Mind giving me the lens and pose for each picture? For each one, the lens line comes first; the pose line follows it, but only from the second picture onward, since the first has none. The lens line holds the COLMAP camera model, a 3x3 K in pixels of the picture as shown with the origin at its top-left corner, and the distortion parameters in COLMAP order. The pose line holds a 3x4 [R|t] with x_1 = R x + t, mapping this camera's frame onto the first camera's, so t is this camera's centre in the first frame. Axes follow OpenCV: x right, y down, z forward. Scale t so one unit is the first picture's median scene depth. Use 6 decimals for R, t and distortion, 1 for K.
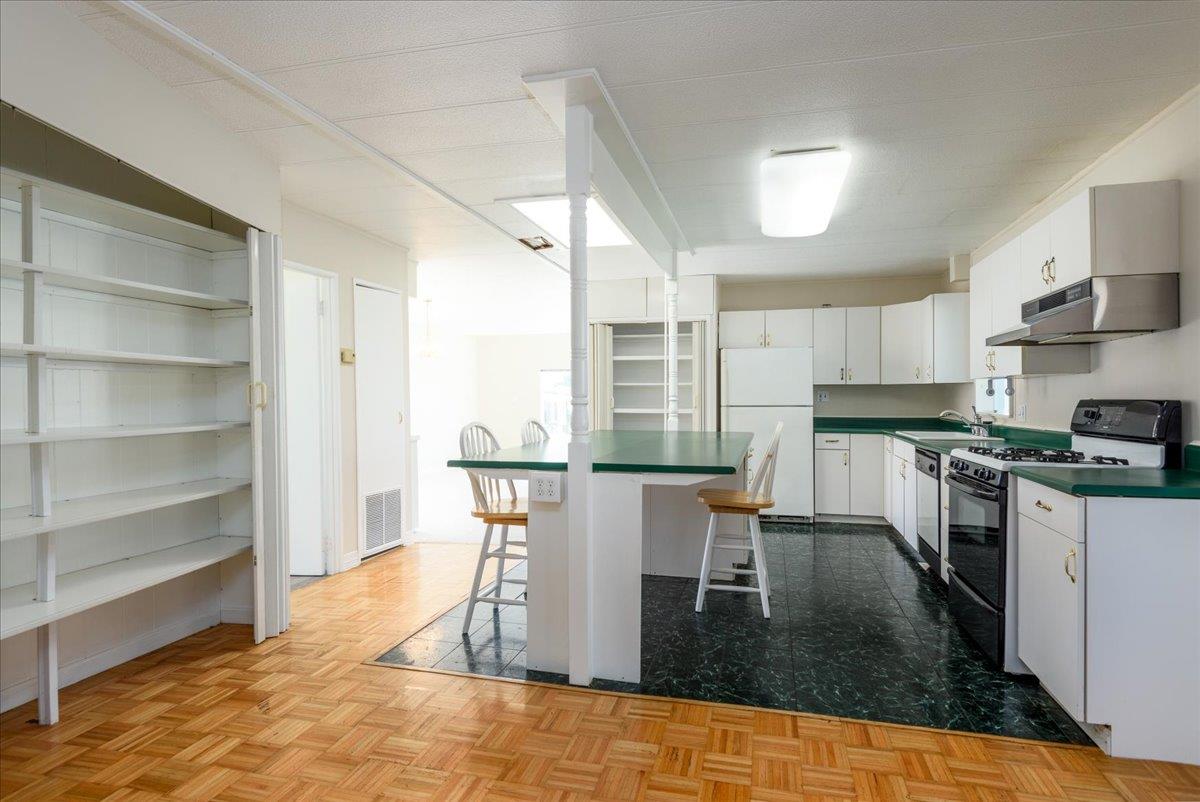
lens RADIAL K [[614.8, 0, 628.6], [0, 614.8, 395.8], [0, 0, 1]] dist [0.014176, -0.001214]
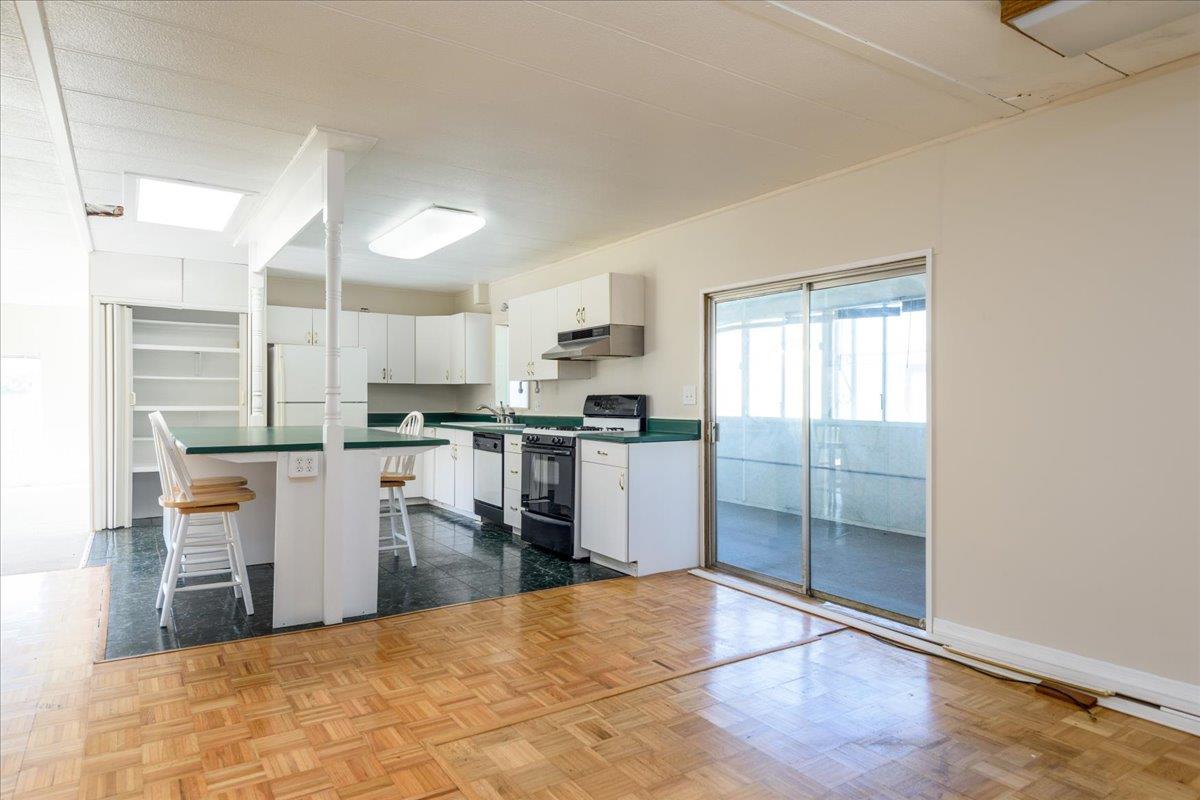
lens RADIAL K [[709.7, 0, 599.1], [0, 709.7, 396.1], [0, 0, 1]] dist [0.004096, 0.000574]
pose [[0.674575, 0.007685, 0.738167, -0.612522], [-0.005708, 0.999970, -0.005194, 0.017451], [-0.738185, -0.000710, 0.674598, -0.268416]]
